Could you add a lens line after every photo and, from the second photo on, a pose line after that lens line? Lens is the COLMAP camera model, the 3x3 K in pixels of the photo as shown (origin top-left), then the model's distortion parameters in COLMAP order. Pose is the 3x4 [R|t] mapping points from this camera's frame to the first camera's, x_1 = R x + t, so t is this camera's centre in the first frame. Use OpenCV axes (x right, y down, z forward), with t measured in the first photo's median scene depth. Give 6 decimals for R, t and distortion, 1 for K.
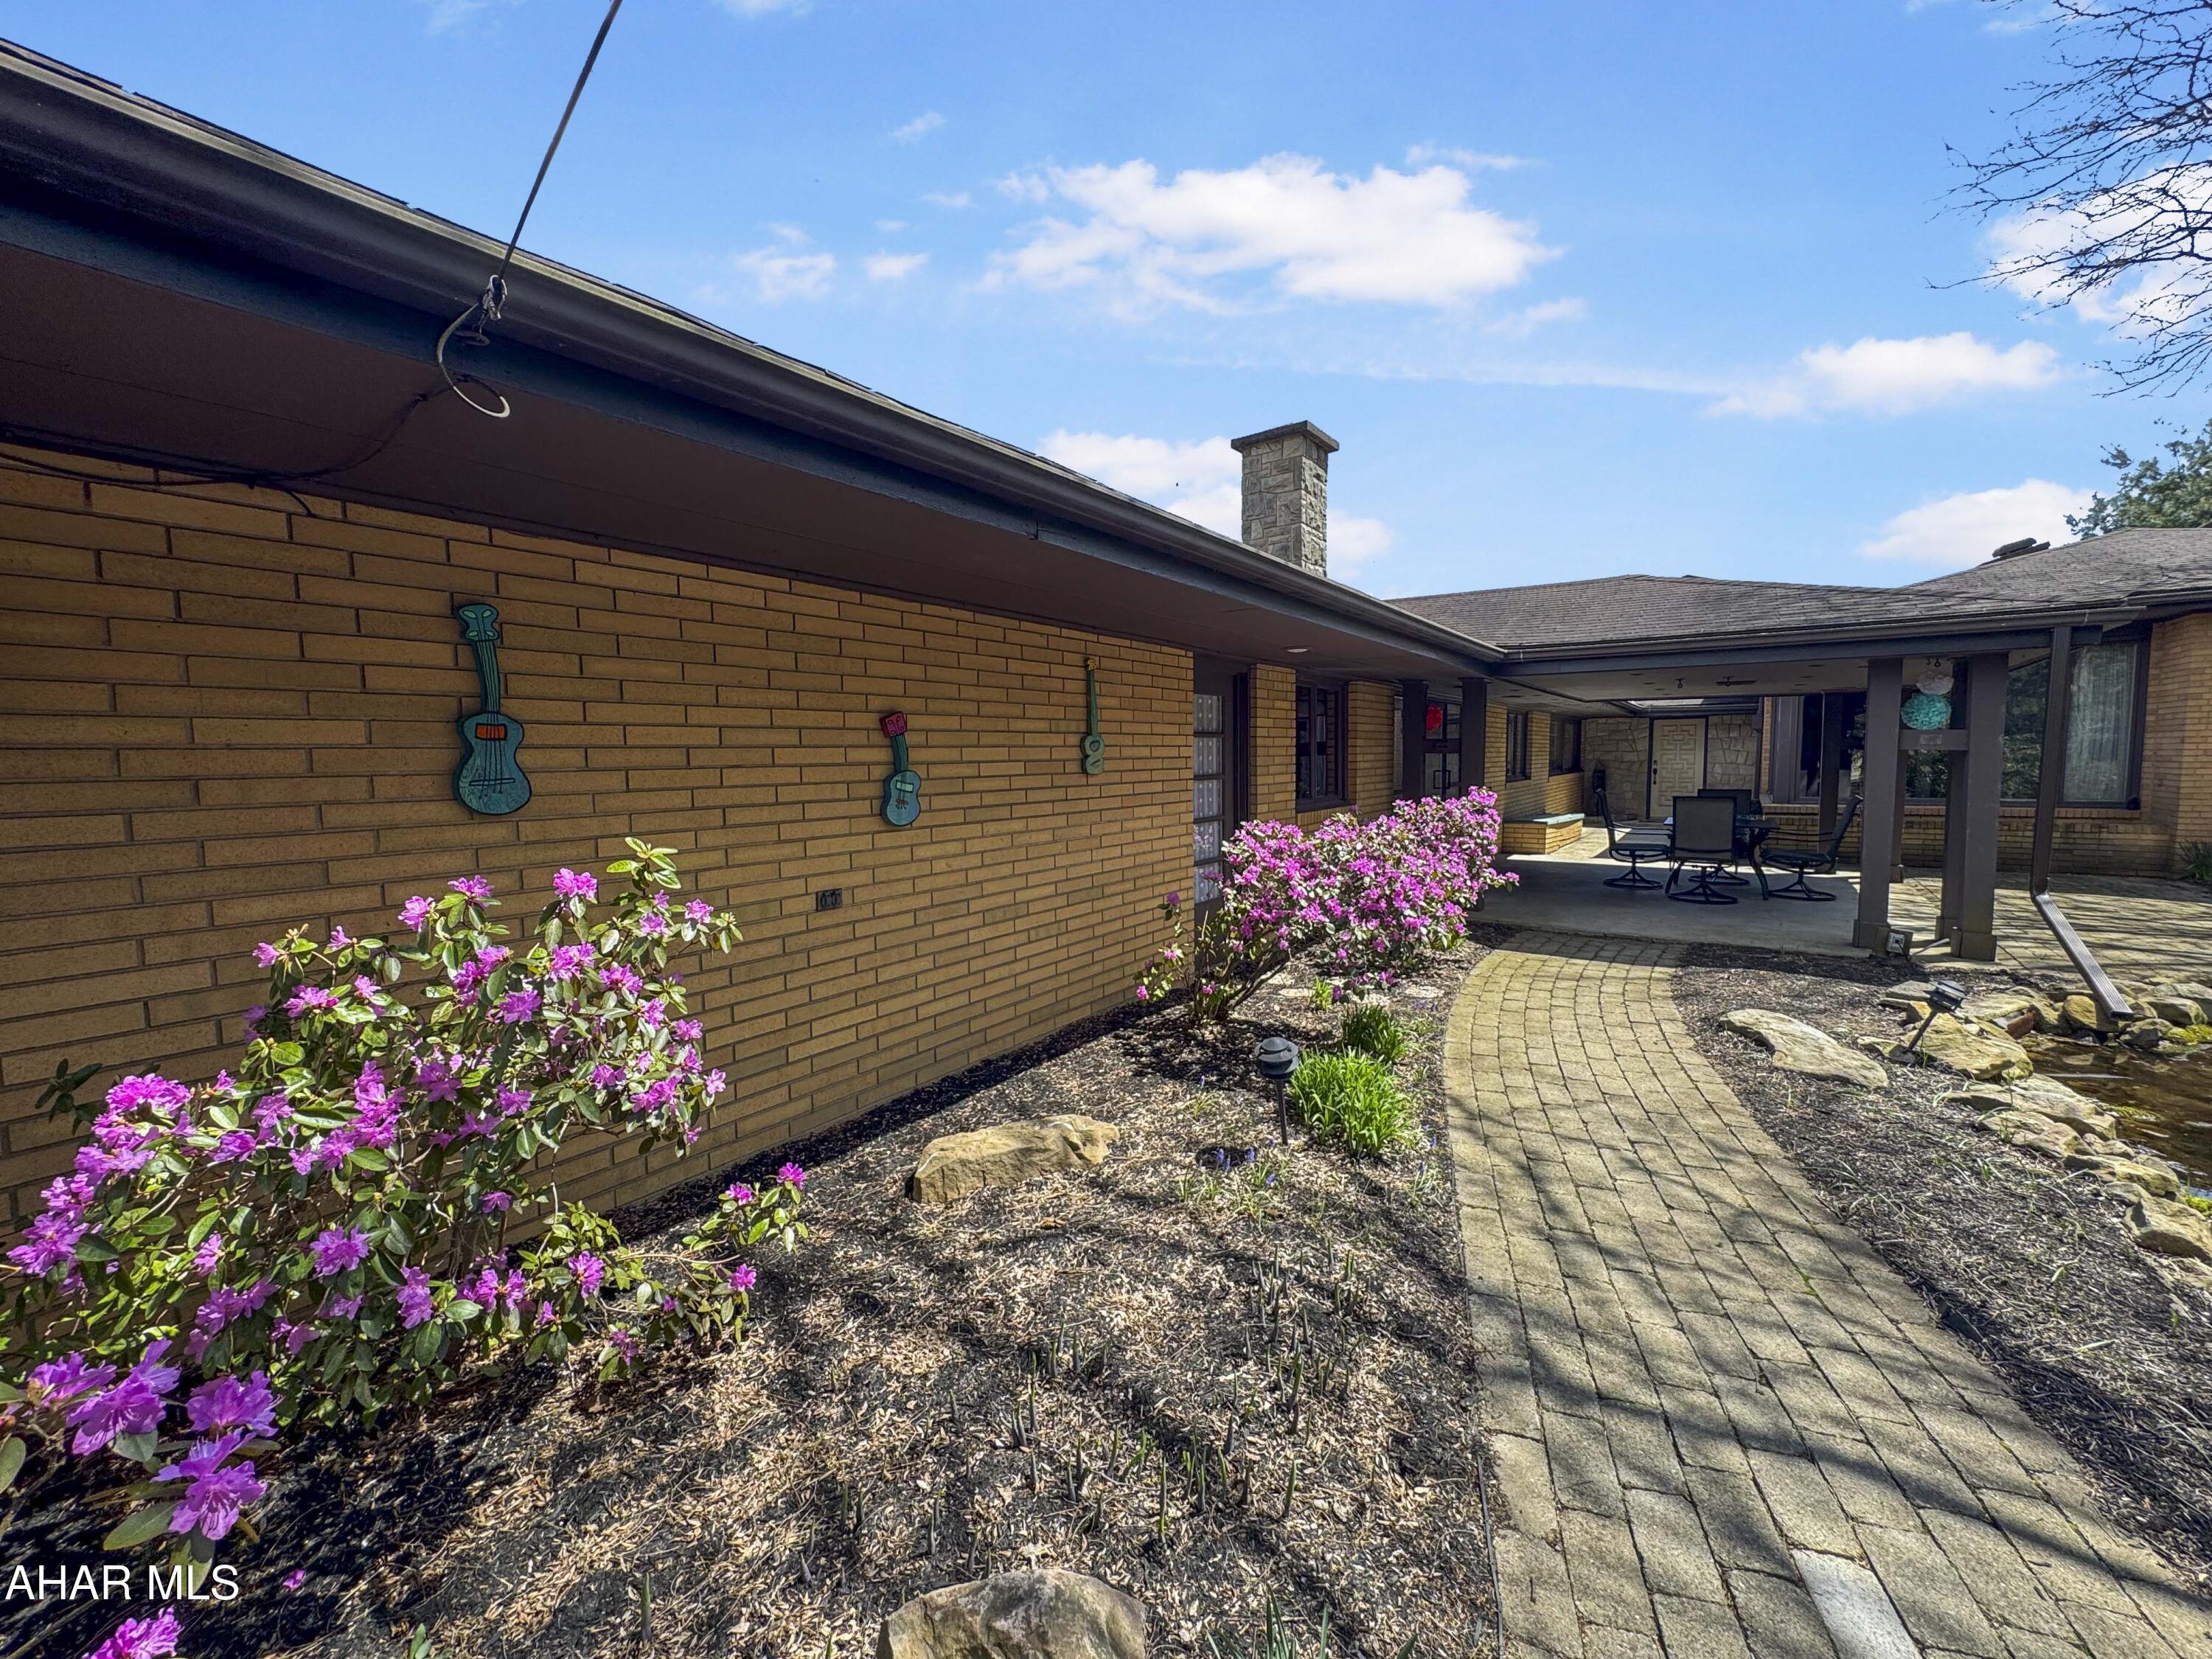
lens RADIAL K [[876.8, 0, 1106.0], [0, 876.8, 829.5], [0, 0, 1]] dist [-0.001958, 0.000069]
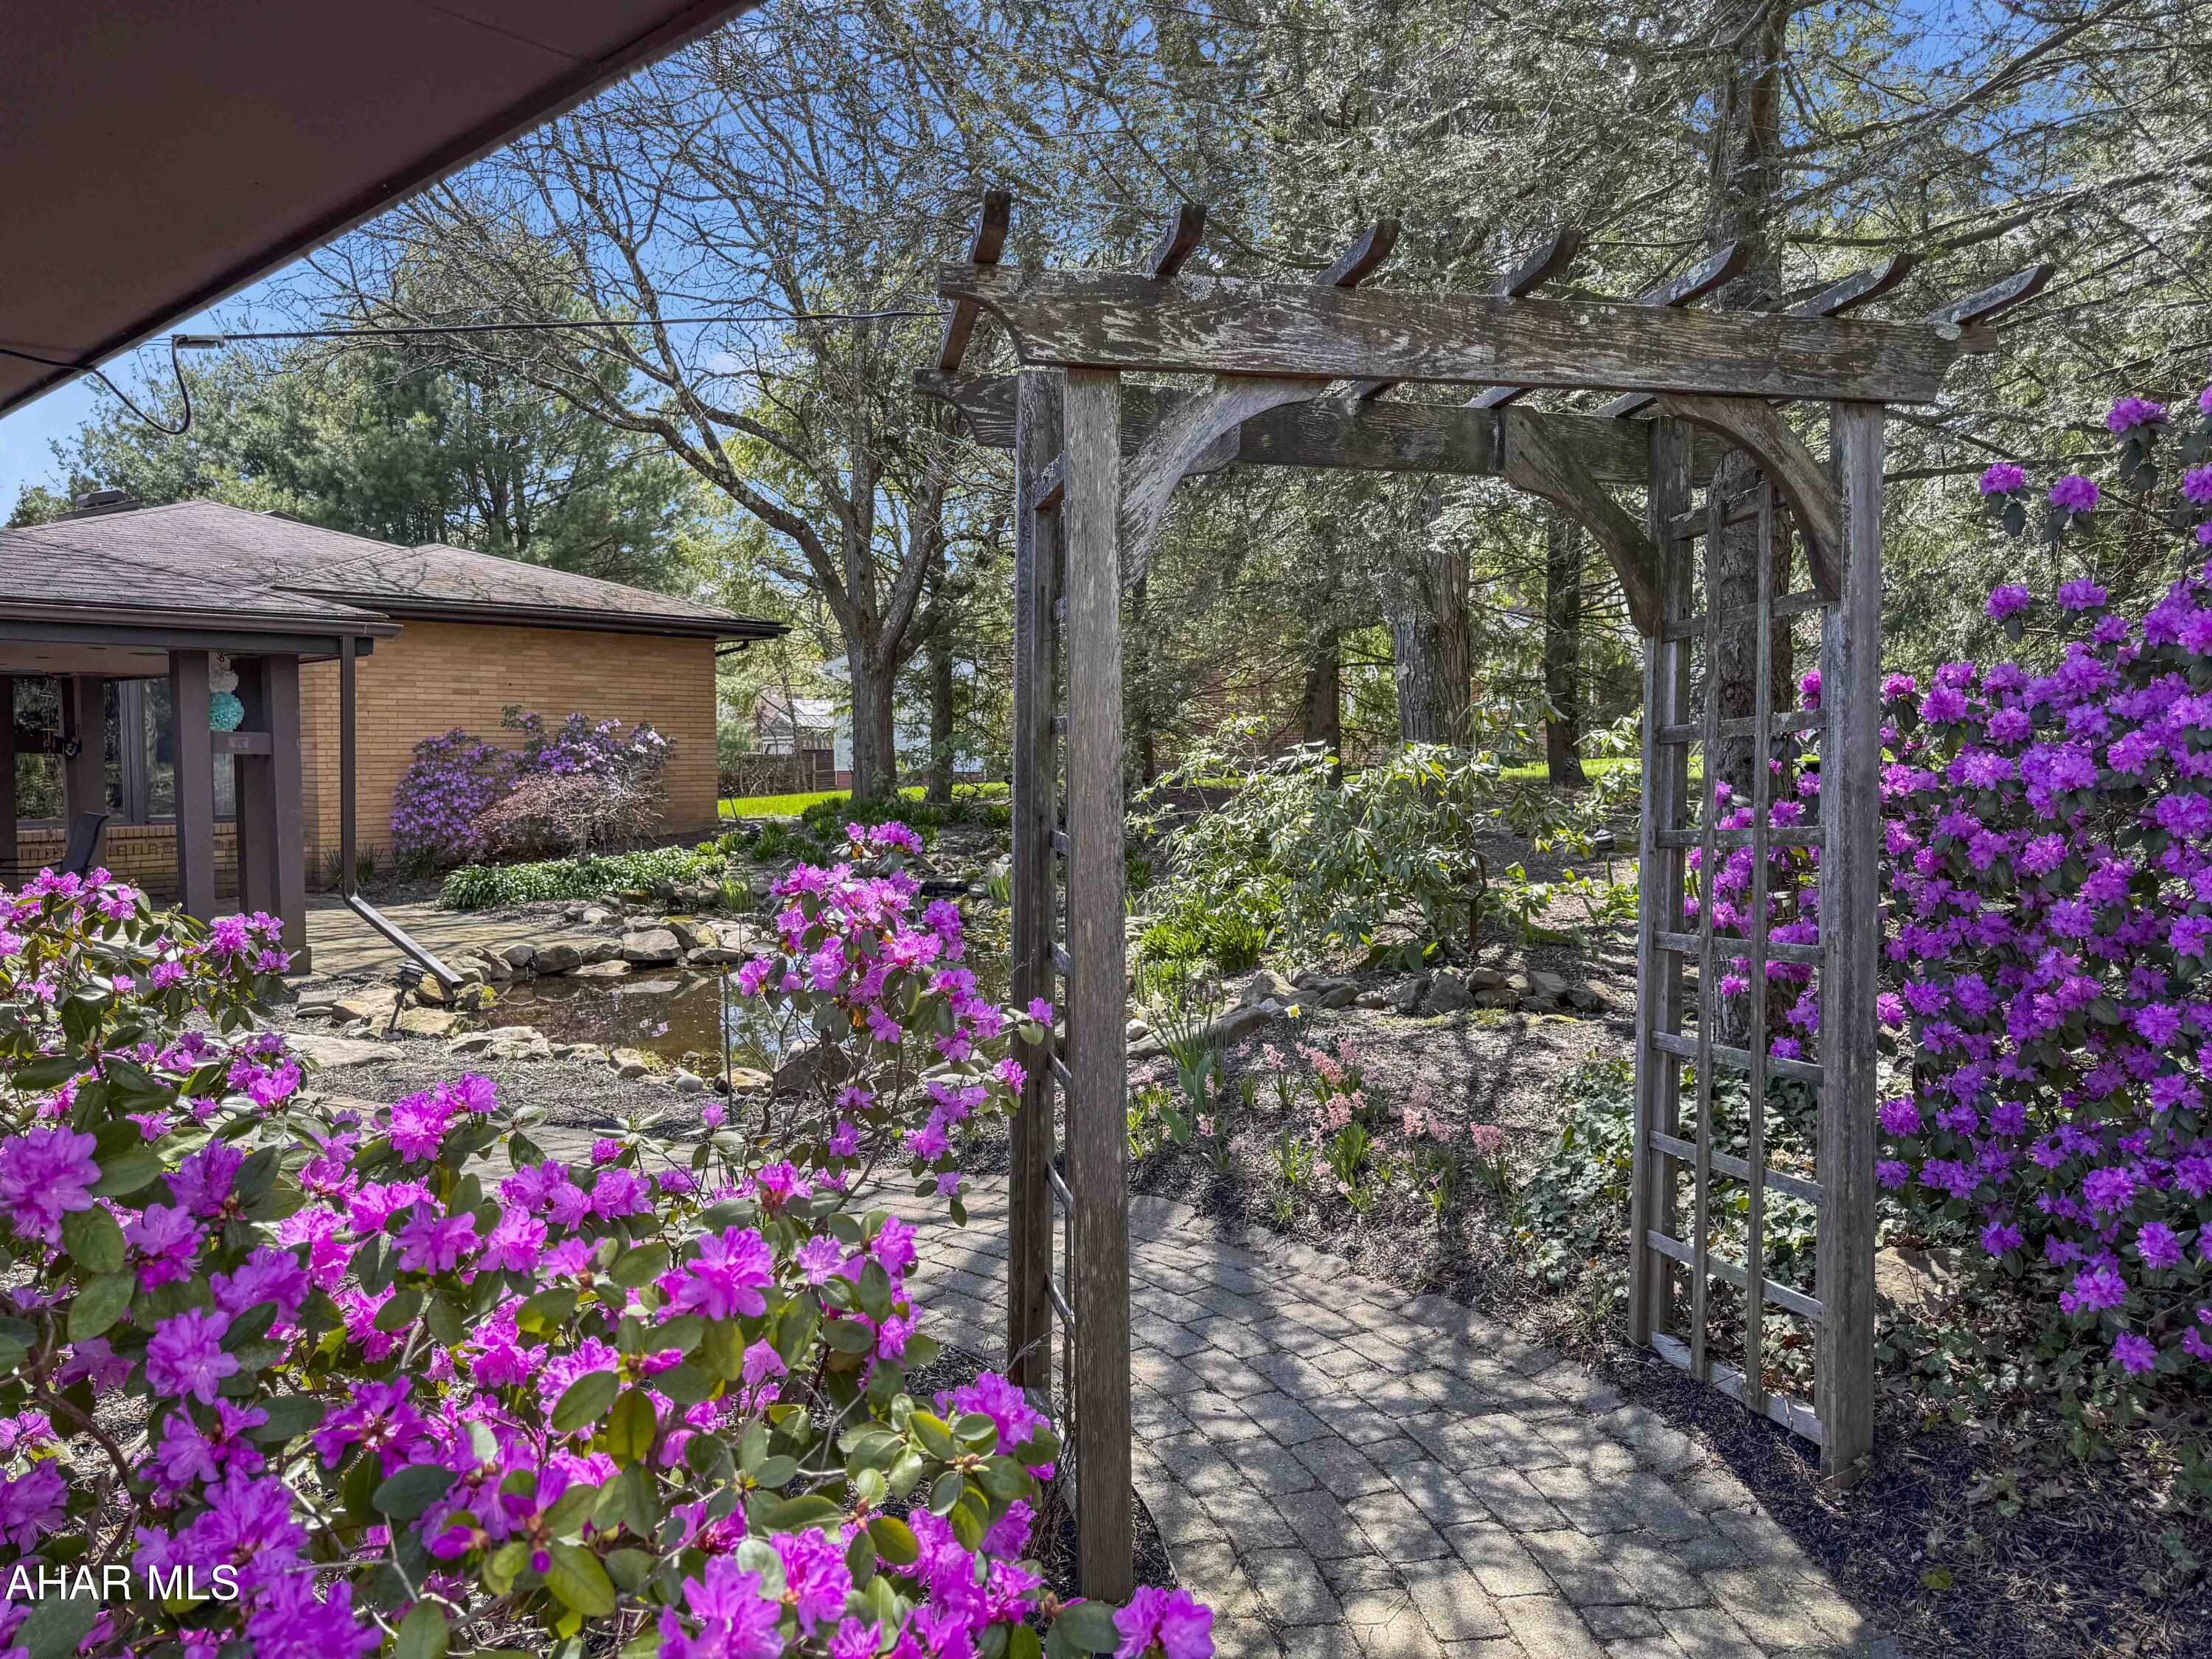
lens RADIAL K [[1535.4, 0, 1100.9], [0, 1535.4, 835.8], [0, 0, 1]] dist [0.099445, -0.133388]
pose [[0.116199, -0.042095, 0.992333, -0.740674], [0.079535, 0.996287, 0.032950, 0.016193], [-0.990036, 0.075096, 0.119116, -0.096650]]
